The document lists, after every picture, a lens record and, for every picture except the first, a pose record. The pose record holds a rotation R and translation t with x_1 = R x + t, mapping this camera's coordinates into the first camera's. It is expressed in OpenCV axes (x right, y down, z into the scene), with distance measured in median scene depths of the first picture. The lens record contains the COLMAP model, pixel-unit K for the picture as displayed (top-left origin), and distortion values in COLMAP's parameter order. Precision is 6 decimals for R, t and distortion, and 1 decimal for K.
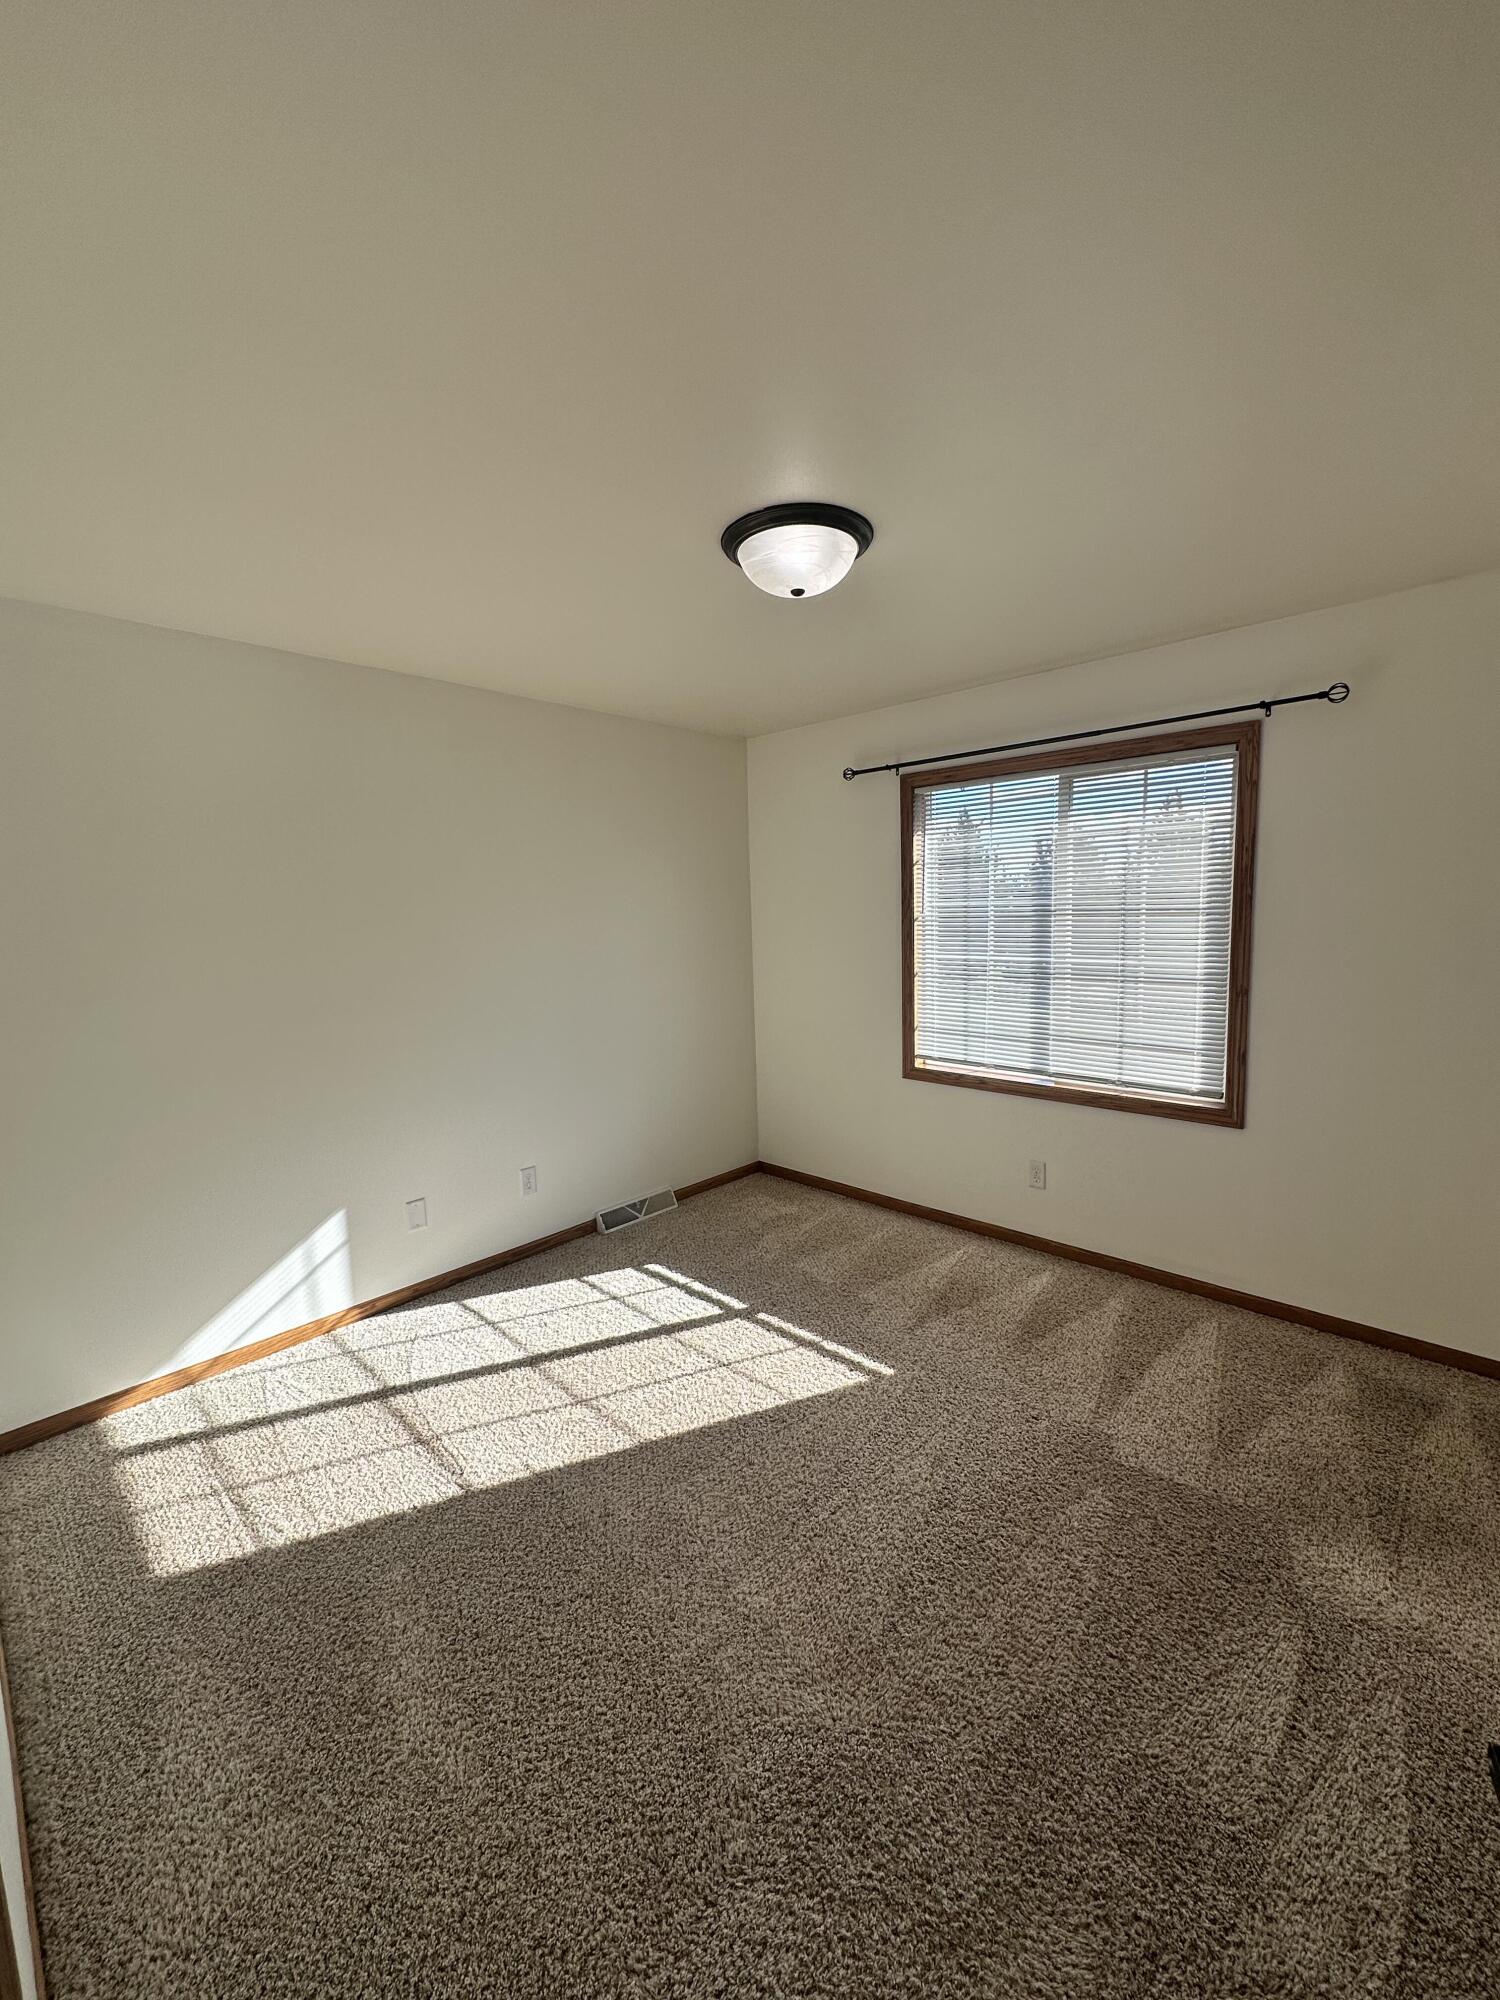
lens RADIAL K [[796.8, 0, 752.0], [0, 796.8, 1002.1], [0, 0, 1]] dist [-0.000835, 0.000388]
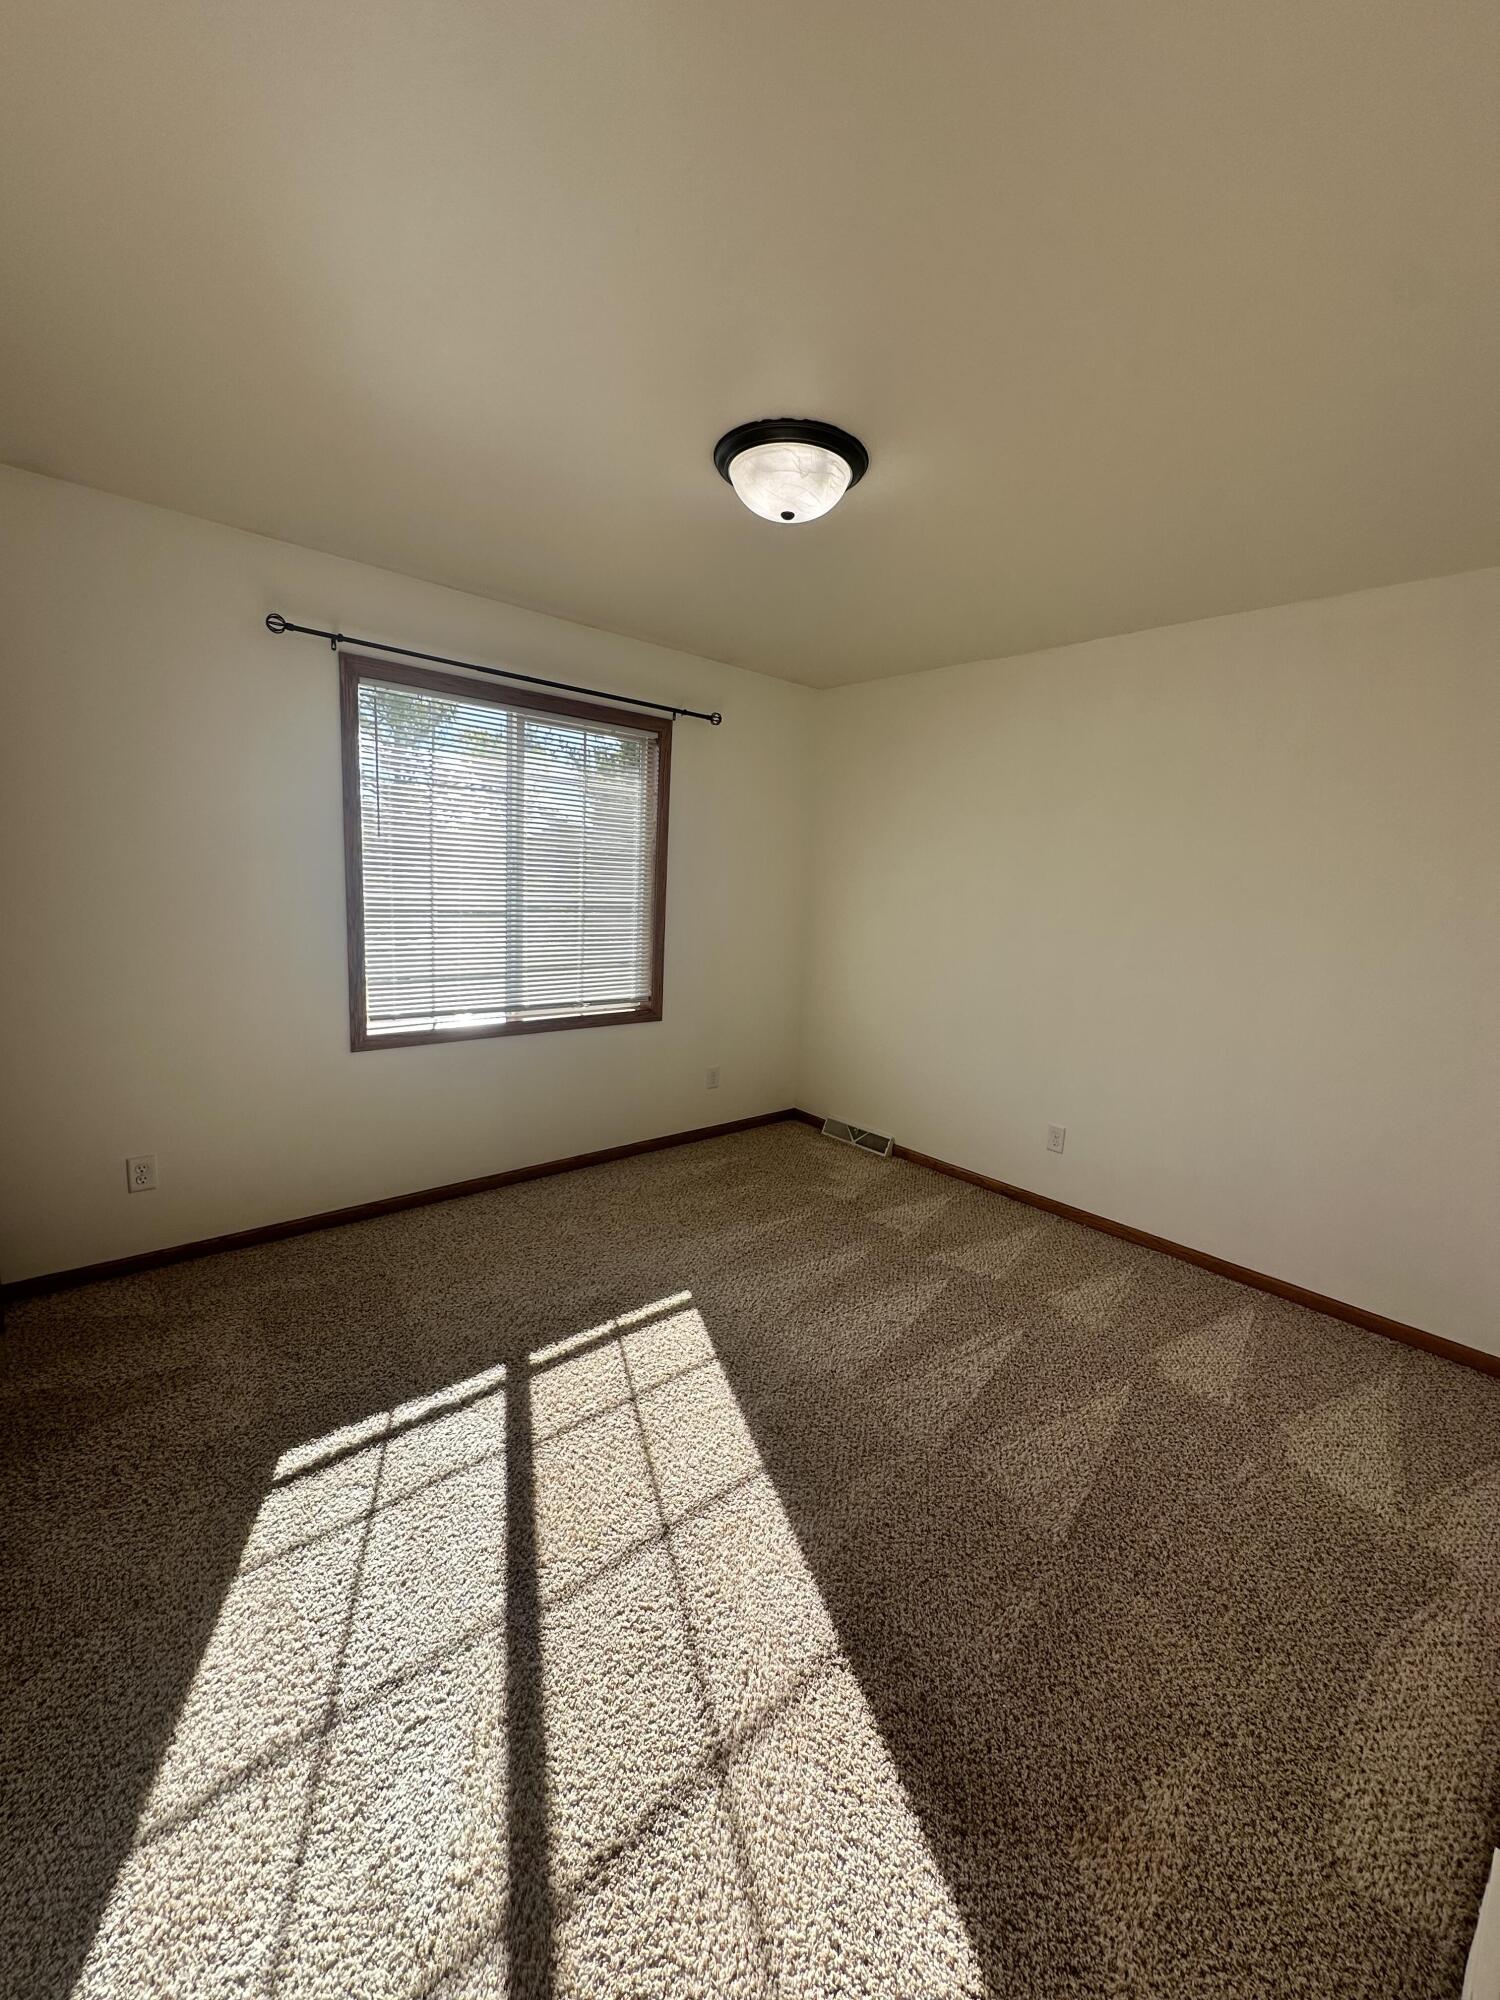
lens RADIAL K [[792.7, 0, 741.5], [0, 792.7, 976.6], [0, 0, 1]] dist [-0.000444, 0.000081]
pose [[0.066600, -0.089759, 0.993734, -0.654777], [0.081148, 0.993133, 0.084267, -0.013166], [-0.994474, 0.075027, 0.073426, 0.686290]]
